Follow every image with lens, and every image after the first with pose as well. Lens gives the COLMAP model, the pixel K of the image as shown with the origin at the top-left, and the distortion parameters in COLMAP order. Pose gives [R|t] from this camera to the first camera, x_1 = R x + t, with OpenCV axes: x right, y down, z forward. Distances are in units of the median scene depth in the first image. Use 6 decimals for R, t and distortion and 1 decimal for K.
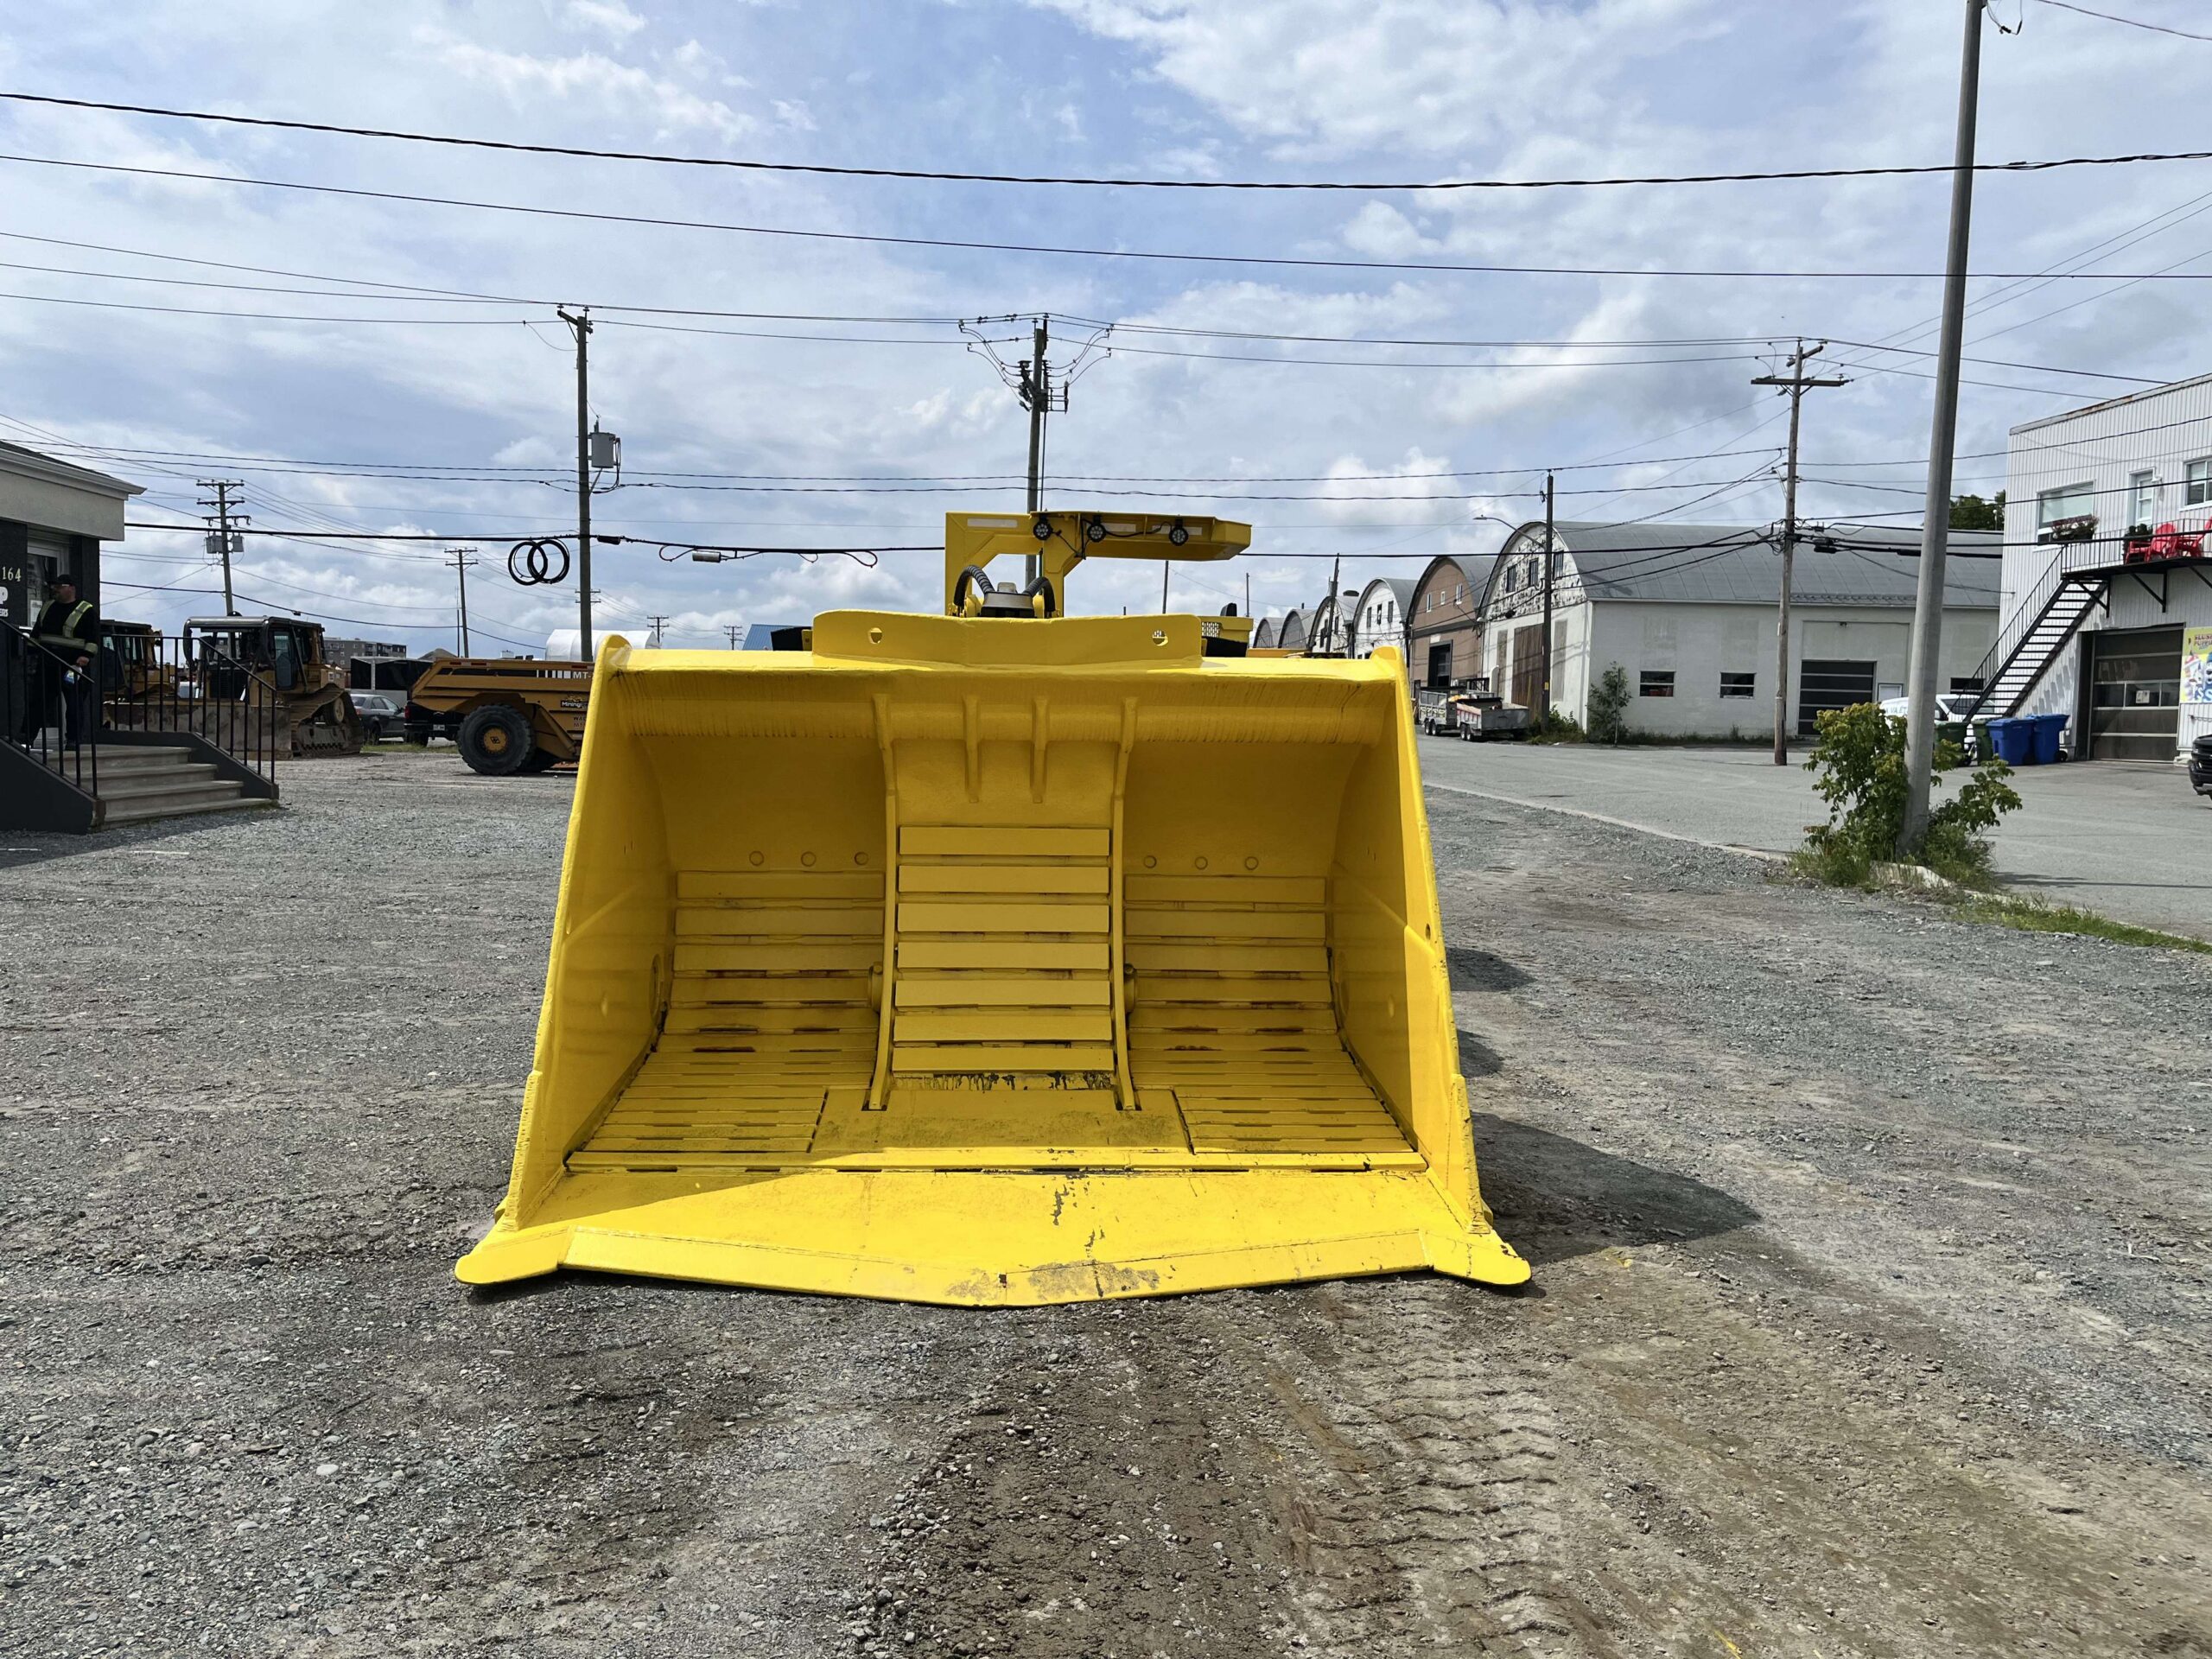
lens RADIAL K [[1684.4, 0, 1088.0], [0, 1684.4, 805.4], [0, 0, 1]] dist [0.057106, -0.086912]
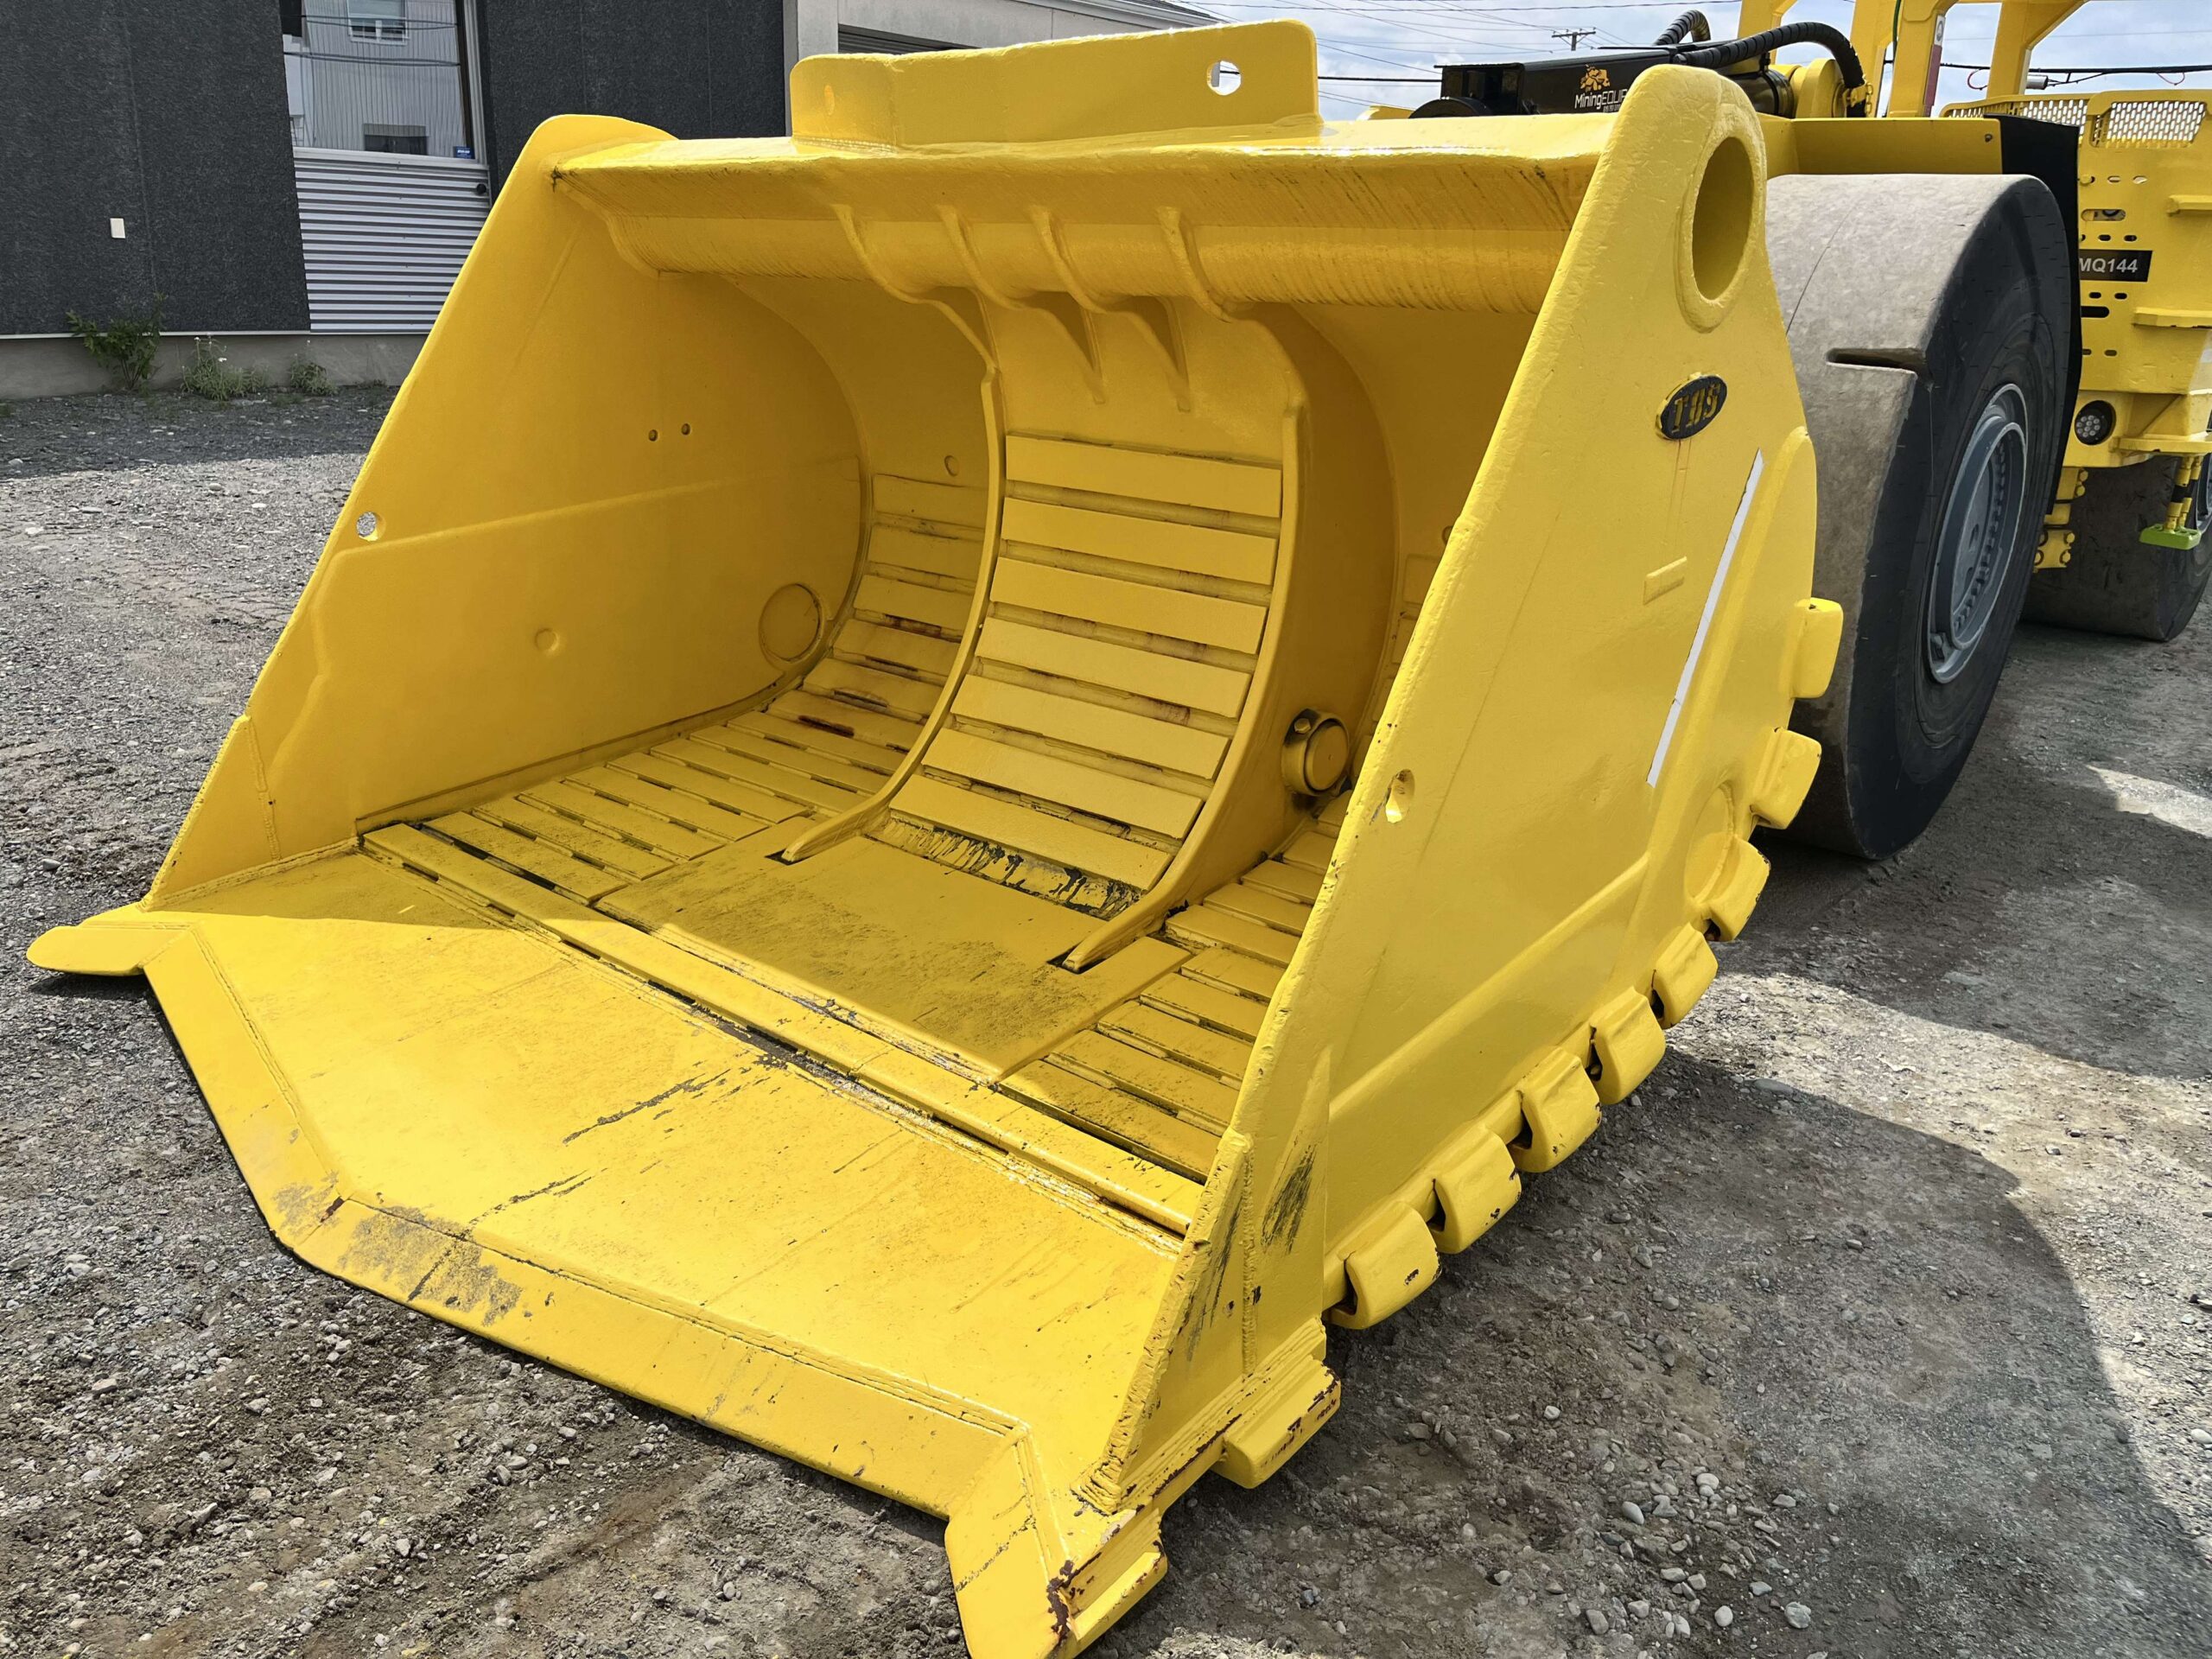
lens RADIAL K [[1684.4, 0, 1081.1], [0, 1684.4, 823.0], [0, 0, 1]] dist [0.057106, -0.086912]
pose [[0.724773, 0.228571, -0.649969, 0.367039], [-0.059231, 0.960546, 0.271742, -0.022312], [0.686437, -0.158453, 0.709716, 0.565842]]
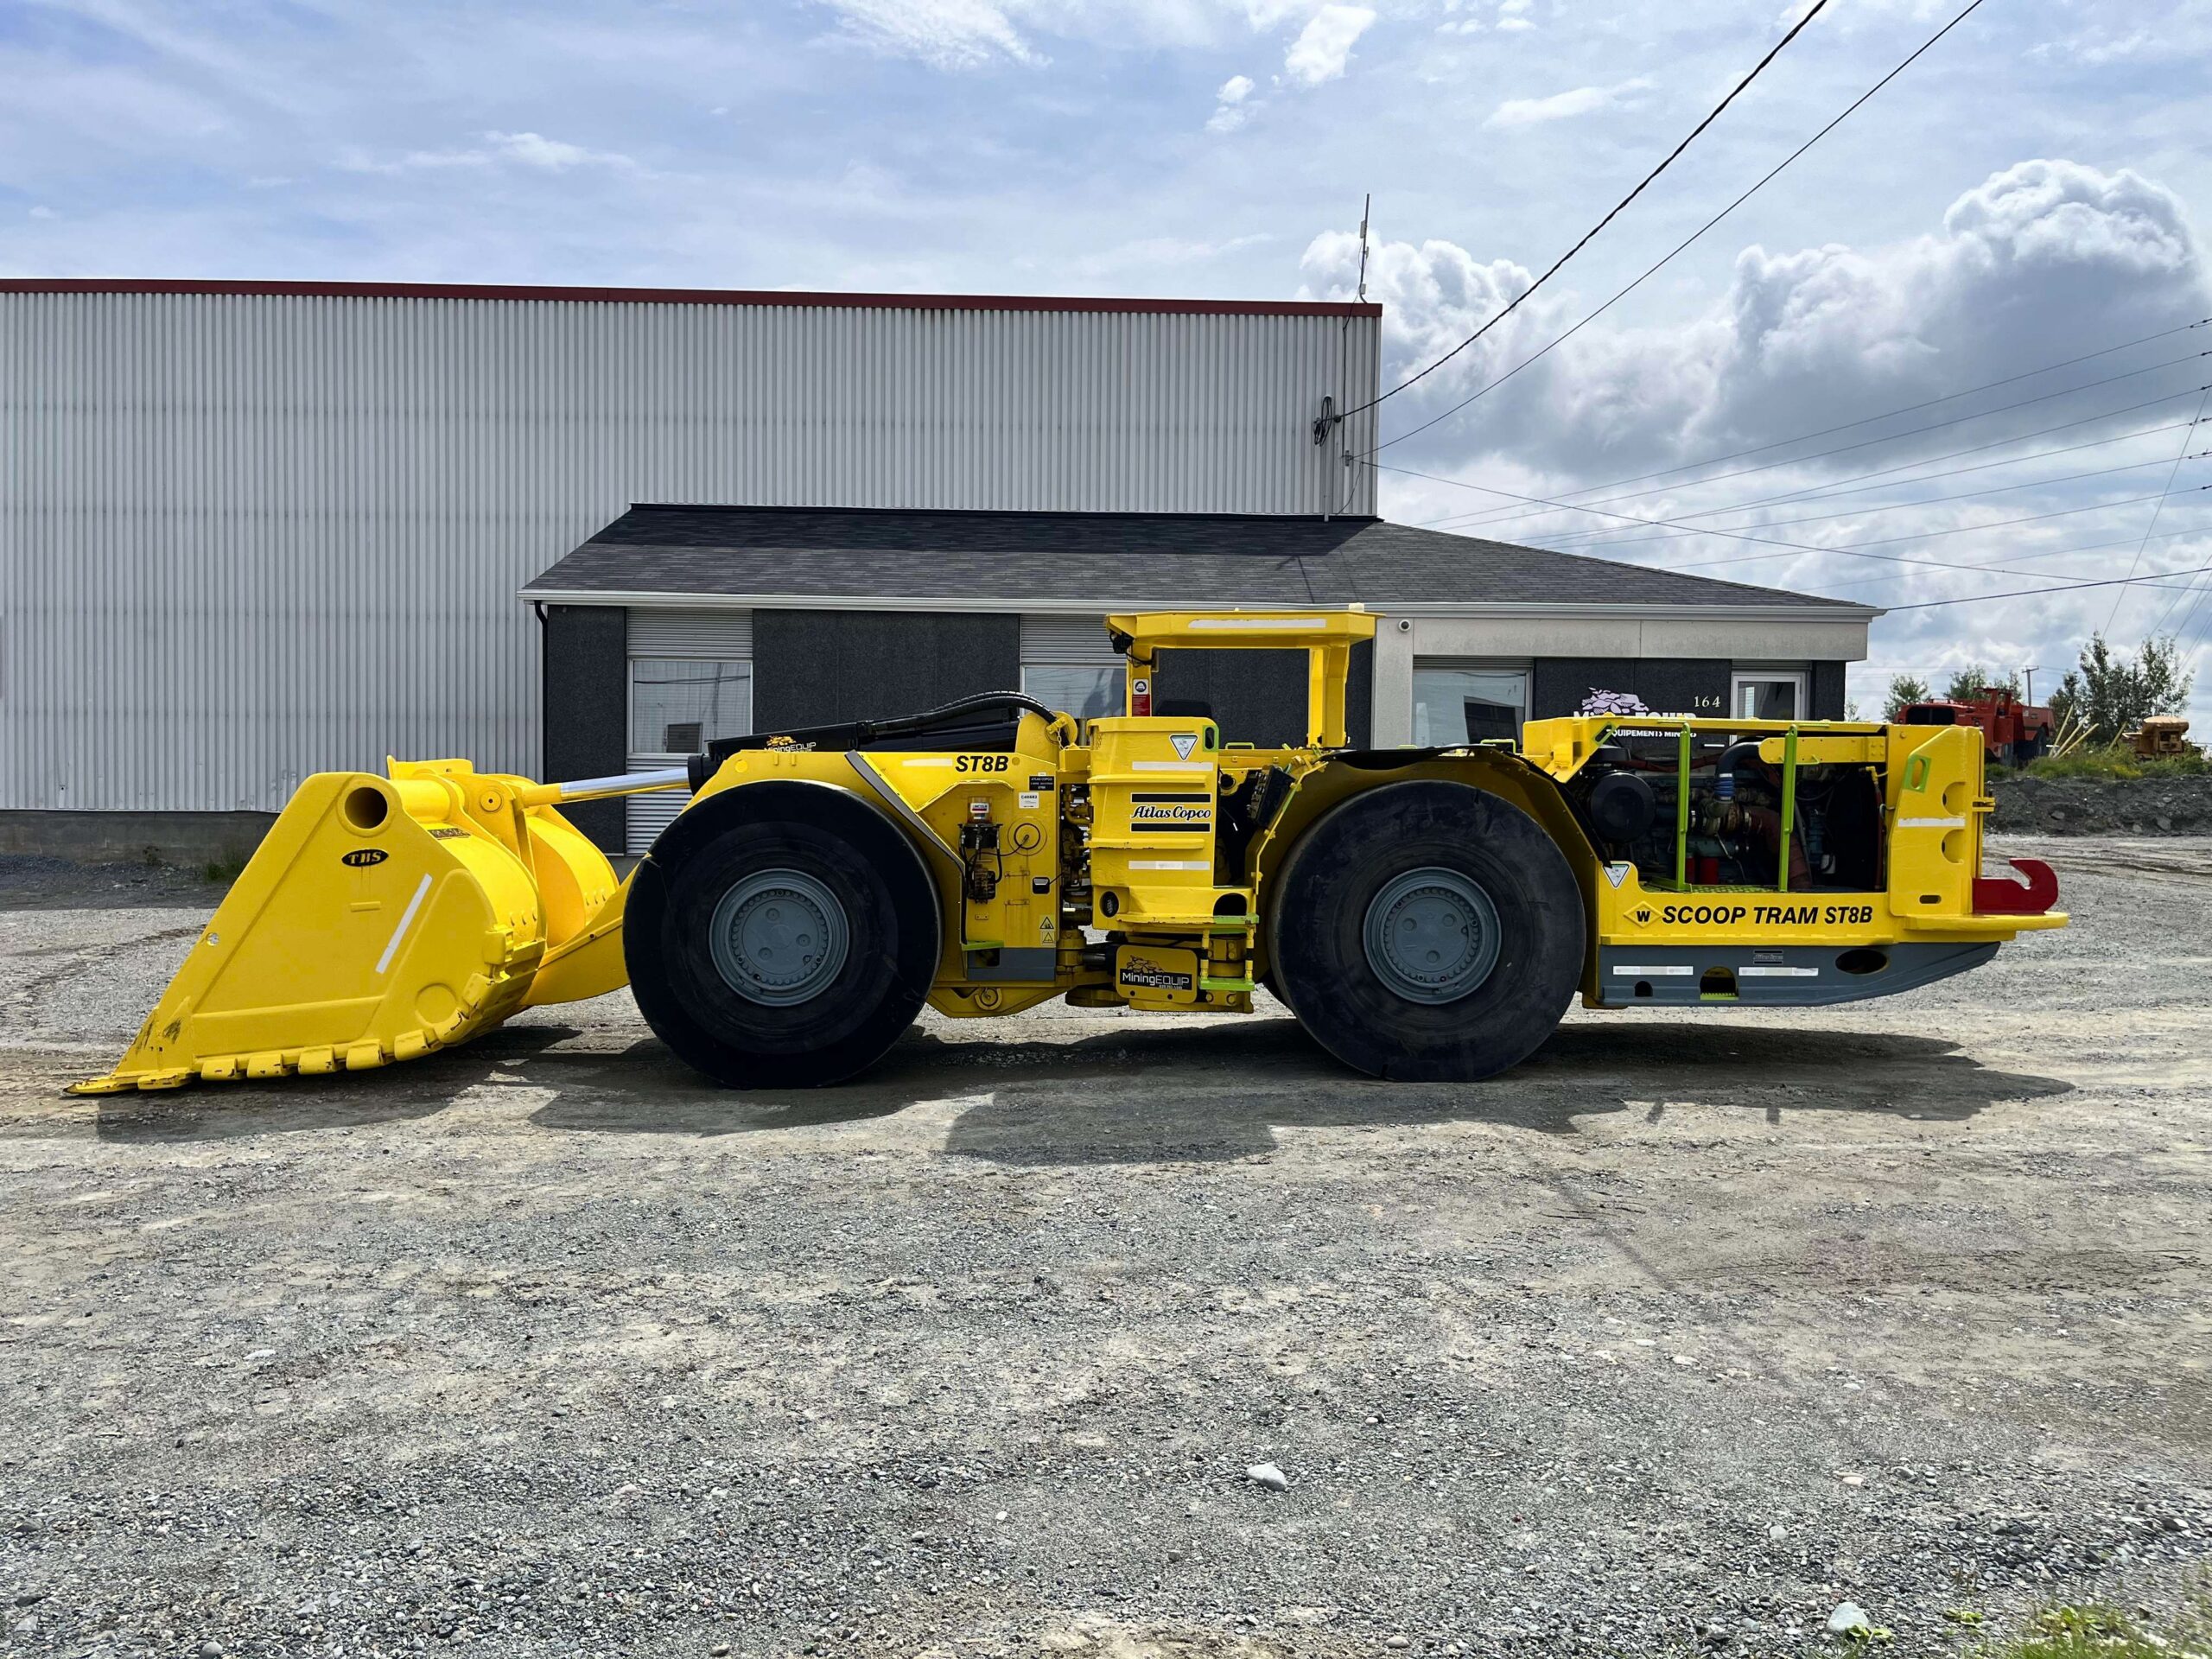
lens RADIAL K [[1684.4, 0, 1093.0], [0, 1684.4, 827.1], [0, 0, 1]] dist [0.057106, -0.086912]
pose [[-0.024068, 0.015133, -0.999596, 1.704507], [-0.062723, 0.997893, 0.016618, -0.111218], [0.997741, 0.063098, -0.023068, 1.698392]]
